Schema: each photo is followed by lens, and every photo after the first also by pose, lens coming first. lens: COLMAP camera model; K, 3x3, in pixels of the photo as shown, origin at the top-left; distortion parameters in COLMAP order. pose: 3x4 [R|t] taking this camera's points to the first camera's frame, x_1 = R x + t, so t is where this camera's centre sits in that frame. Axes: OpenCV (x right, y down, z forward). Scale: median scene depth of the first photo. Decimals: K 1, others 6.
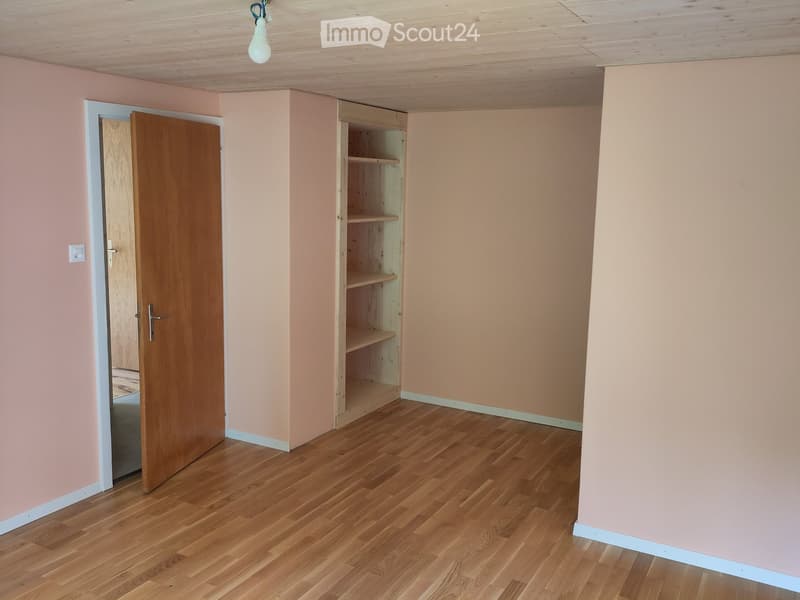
lens RADIAL K [[705.5, 0, 401.8], [0, 705.5, 291.1], [0, 0, 1]] dist [0.046325, -0.017828]
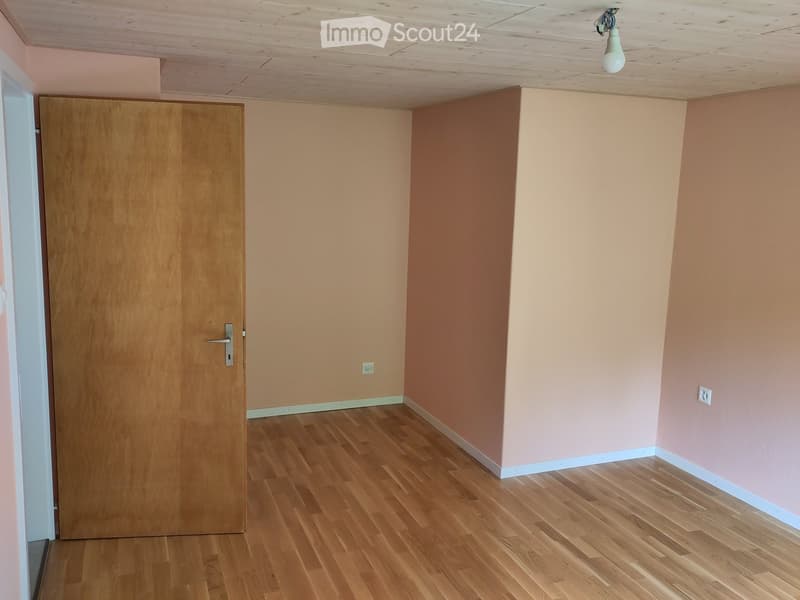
lens RADIAL K [[705.5, 0, 401.8], [0, 705.5, 291.1], [0, 0, 1]] dist [0.046325, -0.017828]
pose [[0.630604, -0.118889, 0.766944, -0.676024], [0.102755, 0.992287, 0.069334, -0.061663], [-0.769272, 0.035085, 0.637957, 0.333409]]
